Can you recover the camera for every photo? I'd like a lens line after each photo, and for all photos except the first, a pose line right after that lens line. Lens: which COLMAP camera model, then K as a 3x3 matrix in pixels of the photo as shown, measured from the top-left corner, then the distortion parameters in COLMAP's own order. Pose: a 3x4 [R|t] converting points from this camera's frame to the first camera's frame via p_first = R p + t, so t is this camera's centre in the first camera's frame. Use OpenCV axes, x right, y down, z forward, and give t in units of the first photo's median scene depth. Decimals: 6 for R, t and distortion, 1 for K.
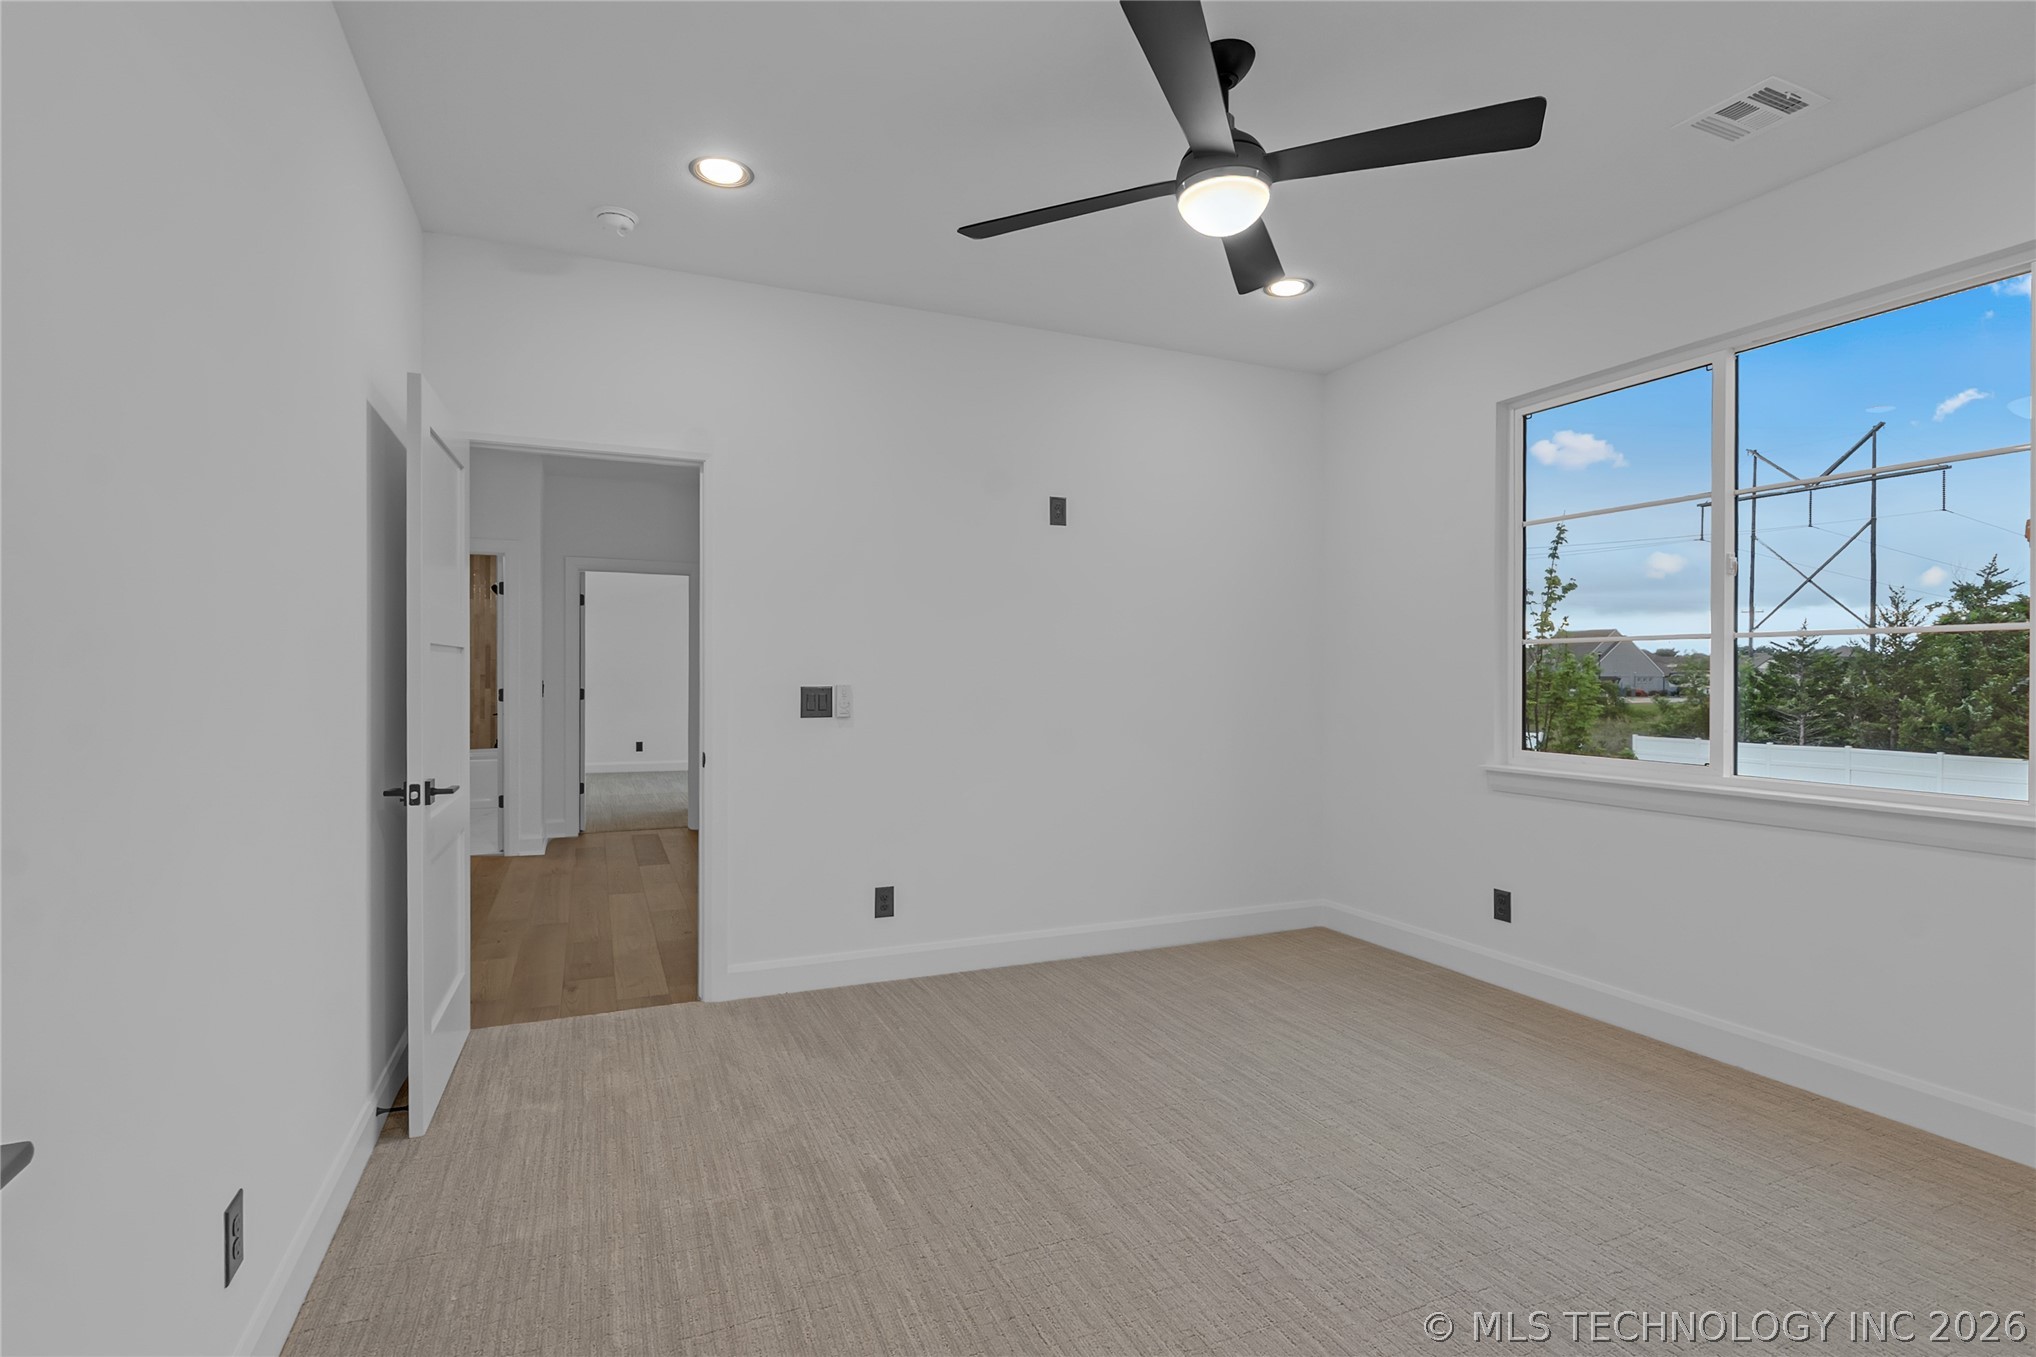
lens RADIAL K [[959.1, 0, 1018.0], [0, 959.1, 678.5], [0, 0, 1]] dist [-0.010944, -0.000729]
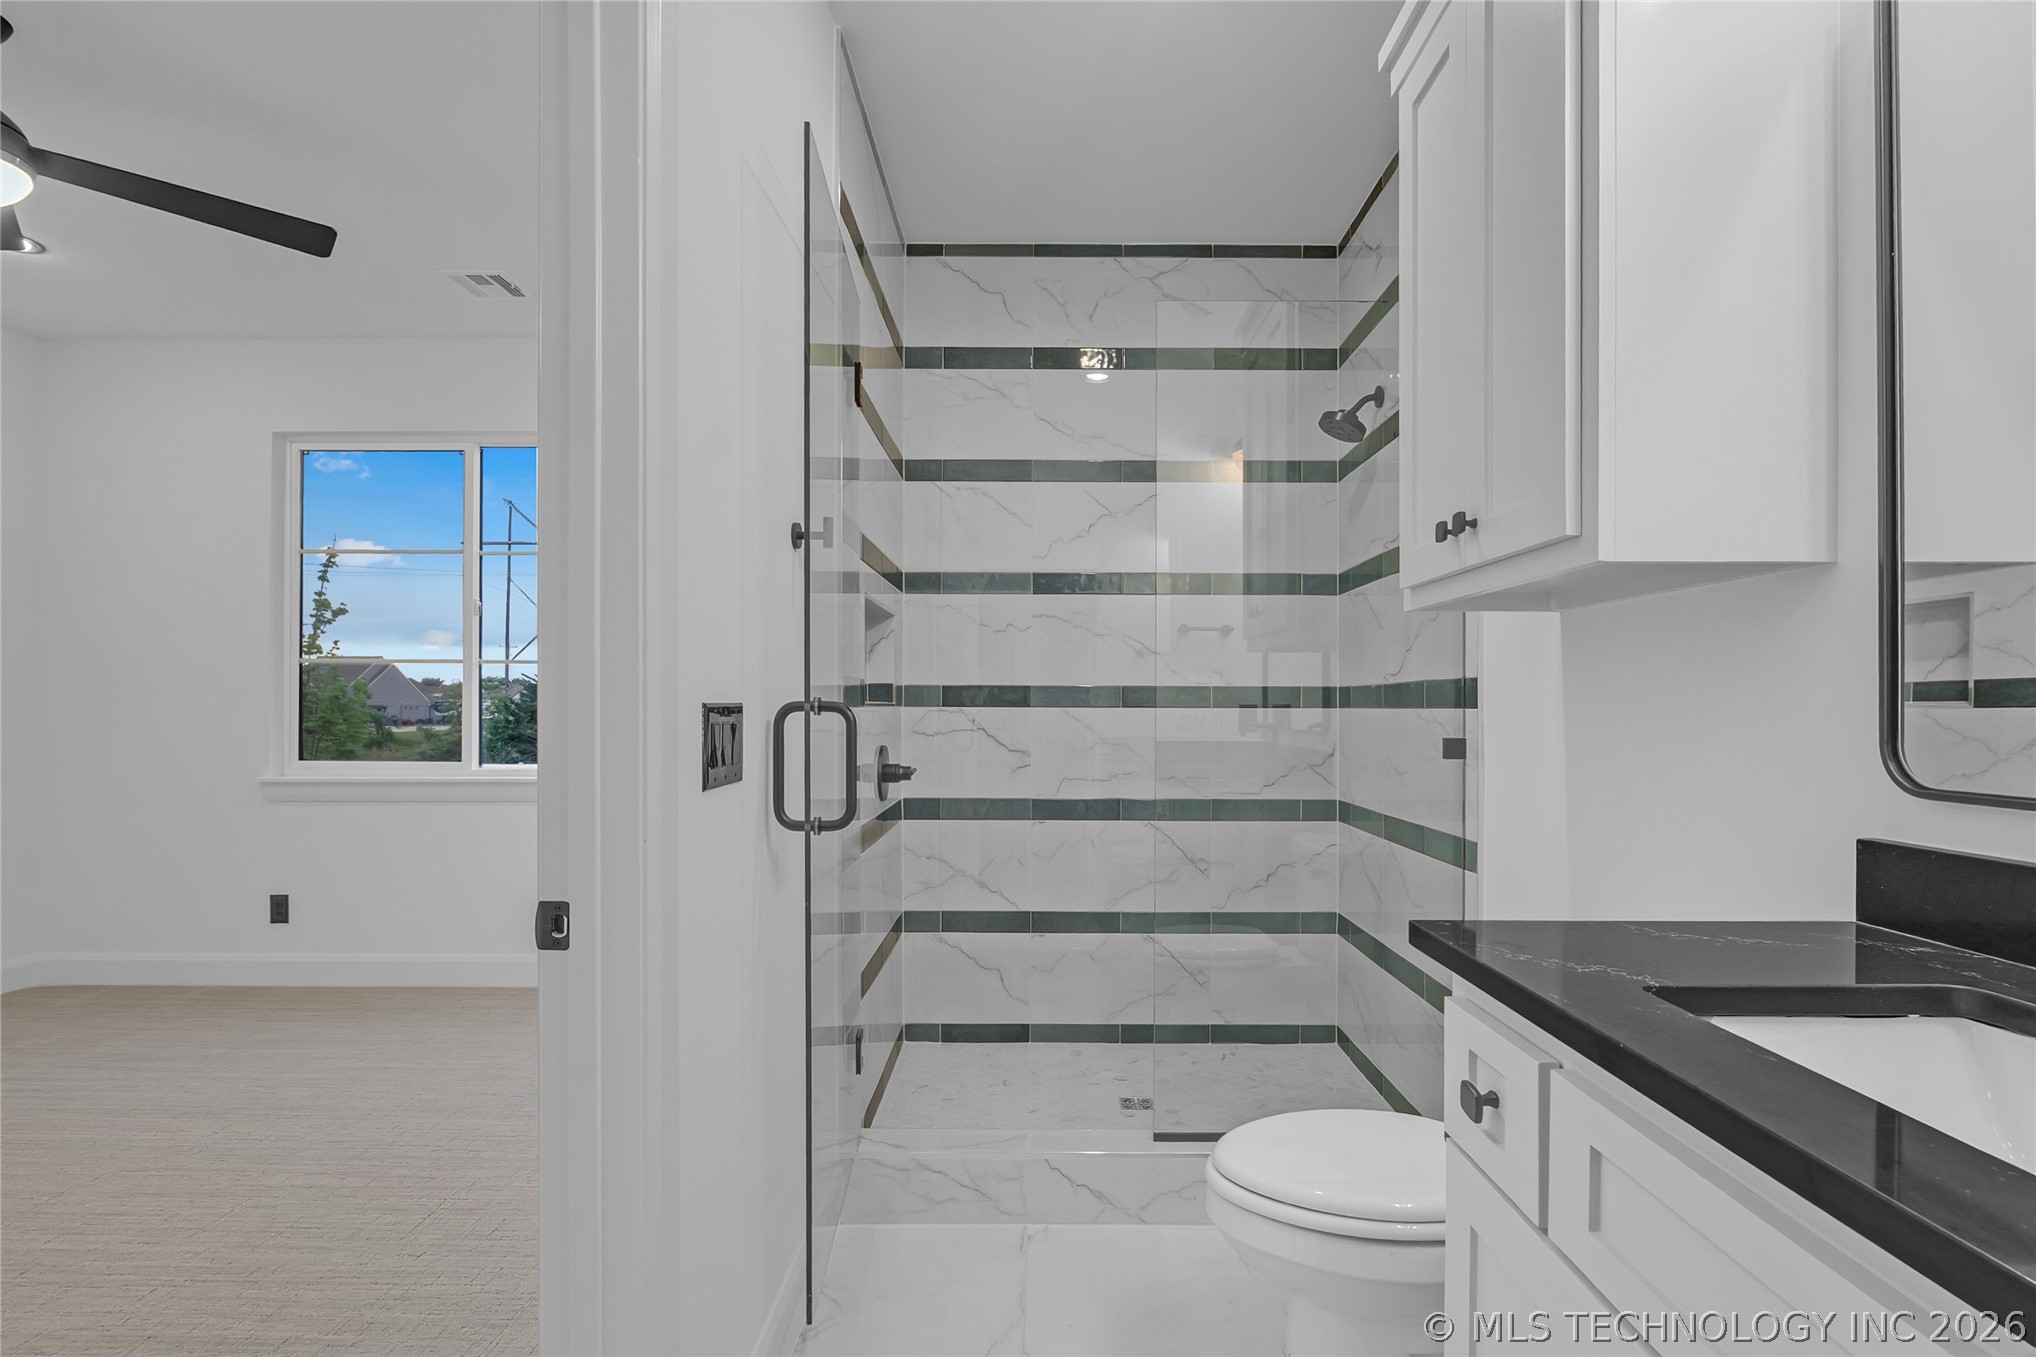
lens RADIAL K [[985.1, 0, 1019.7], [0, 985.1, 712.7], [0, 0, 1]] dist [-0.002877, -0.000149]
pose [[0.422212, -0.003457, 0.906491, -0.132795], [-0.000739, 0.999991, 0.004158, 0.015267], [-0.906497, -0.002426, 0.422206, -0.201353]]
